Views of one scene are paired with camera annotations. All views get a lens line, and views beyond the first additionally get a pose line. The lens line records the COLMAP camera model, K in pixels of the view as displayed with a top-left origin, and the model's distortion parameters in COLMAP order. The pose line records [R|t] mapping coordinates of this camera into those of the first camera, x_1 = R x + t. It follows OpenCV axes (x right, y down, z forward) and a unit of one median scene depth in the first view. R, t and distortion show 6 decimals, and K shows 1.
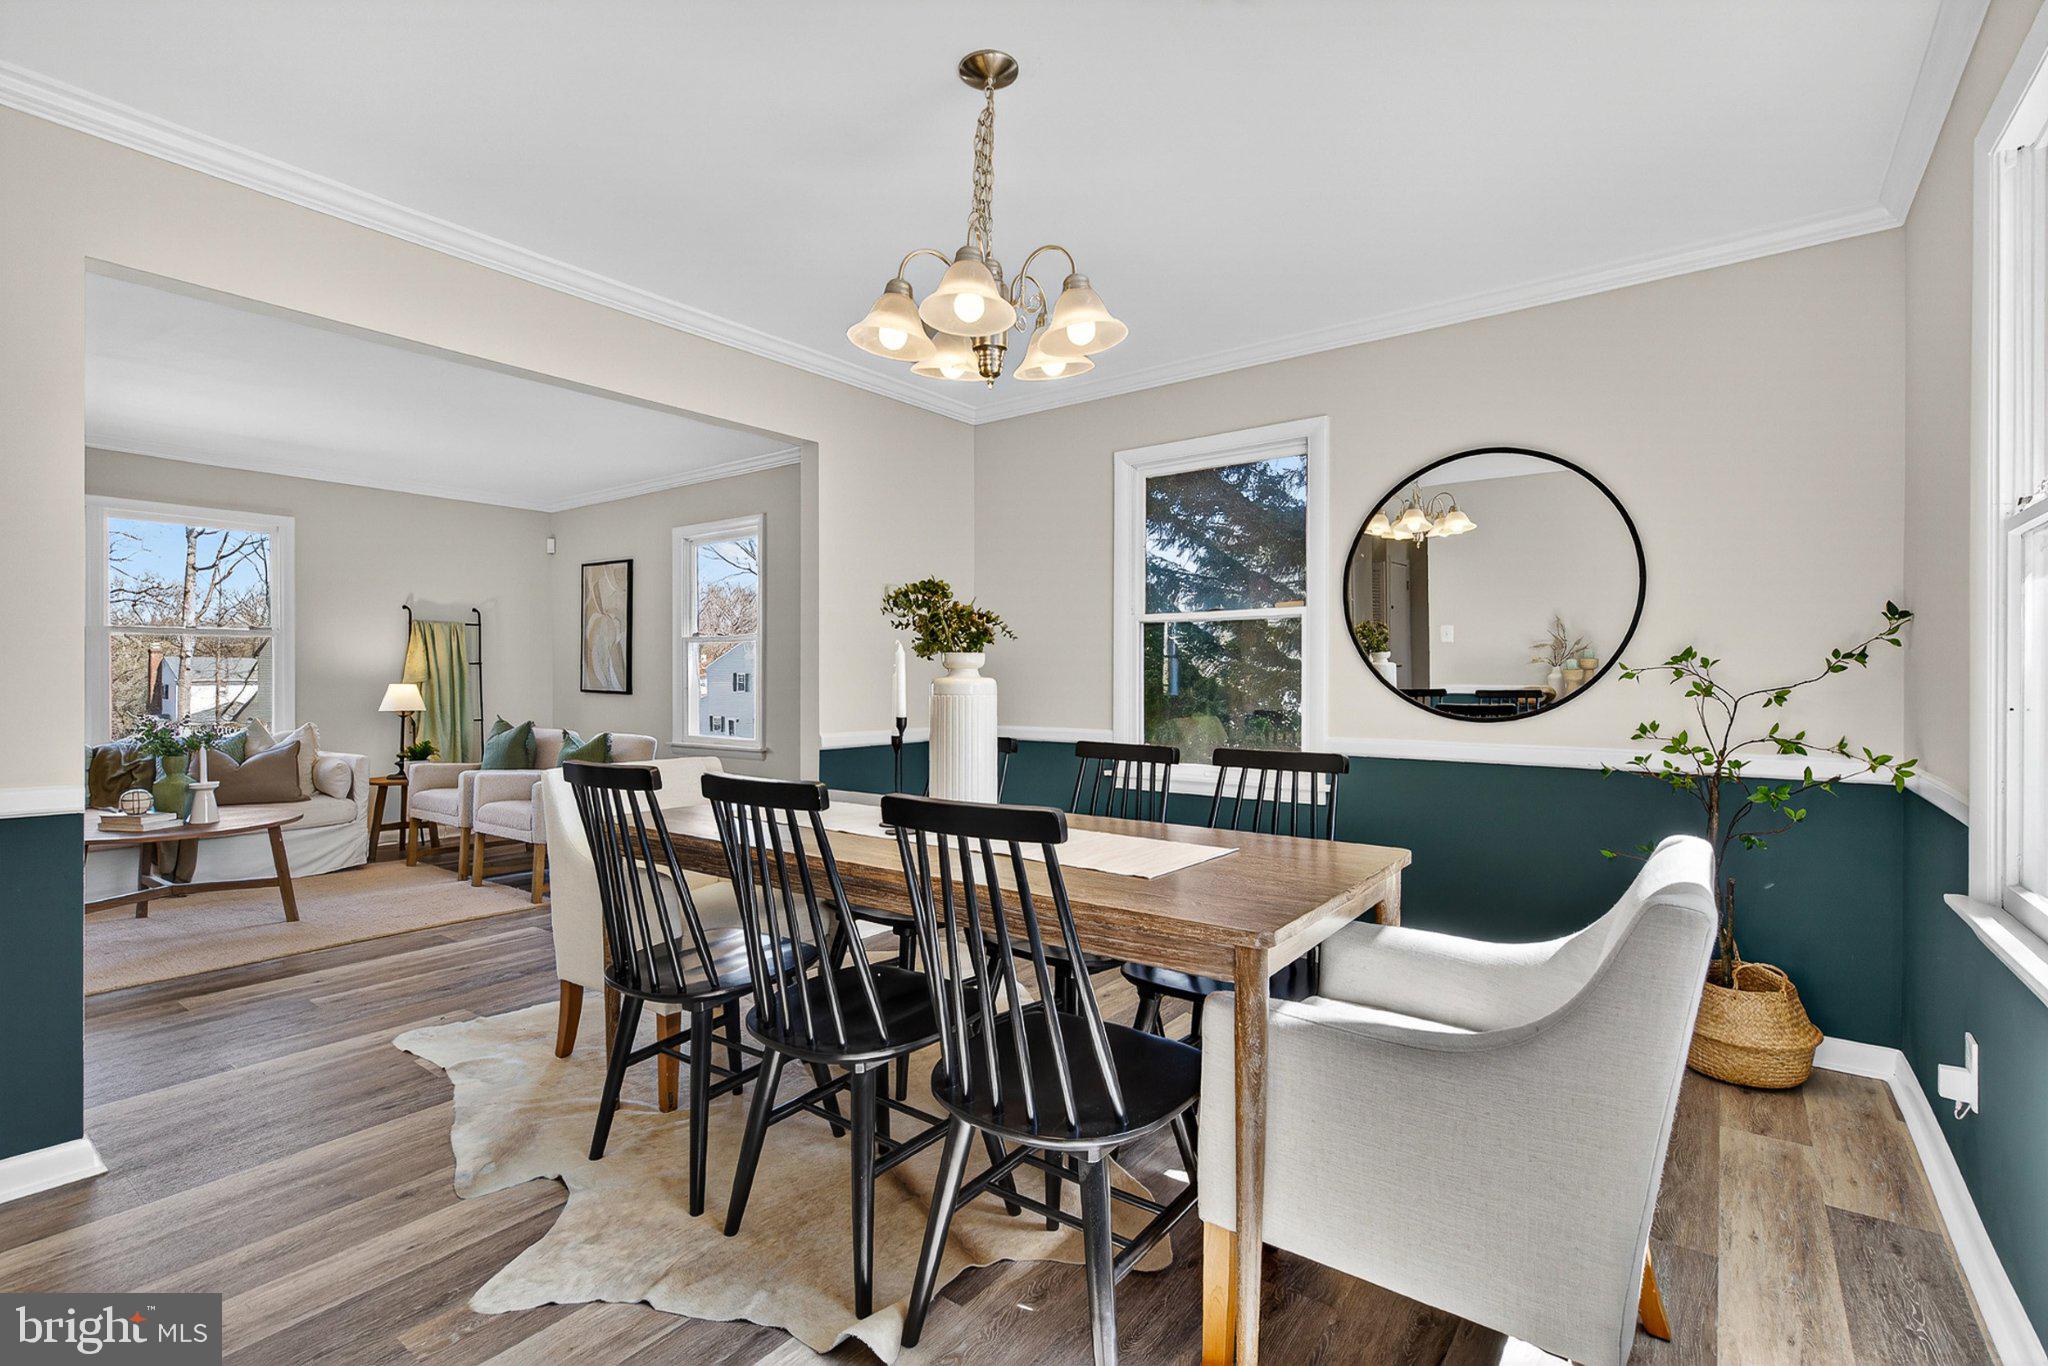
lens RADIAL K [[928.2, 0, 1023.8], [0, 928.2, 673.2], [0, 0, 1]] dist [0.000139, 0.000676]
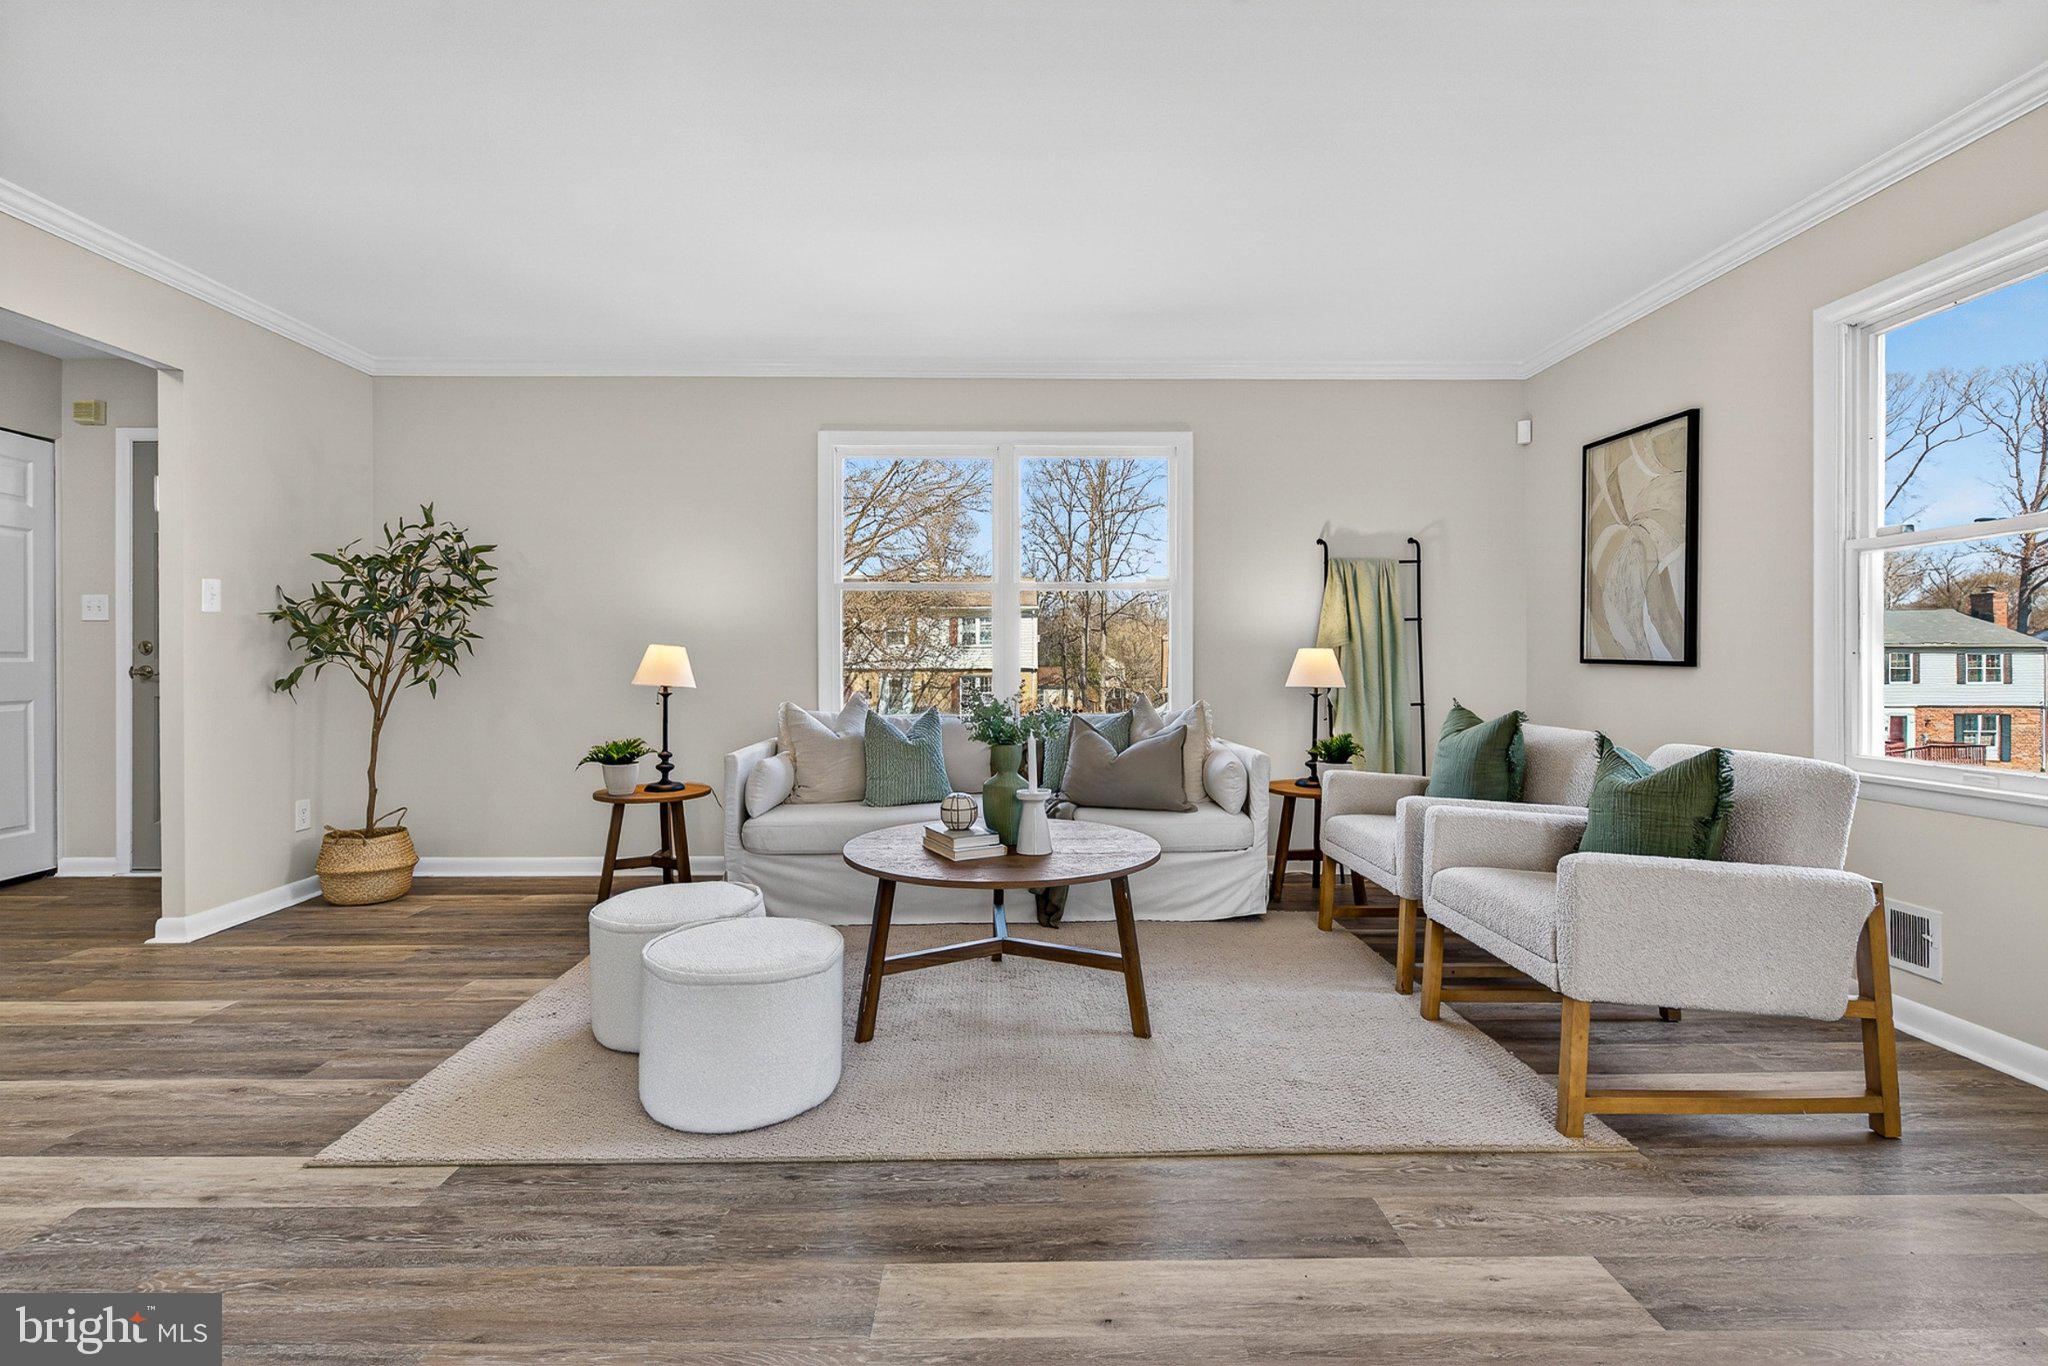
lens RADIAL K [[882.7, 0, 1014.3], [0, 882.7, 659.8], [0, 0, 1]] dist [0.001362, 0.000066]
pose [[0.591290, -0.002157, -0.806456, -0.278439], [0.002147, 0.999997, -0.001100, 0.020573], [0.806456, -0.001081, 0.591293, 0.441169]]
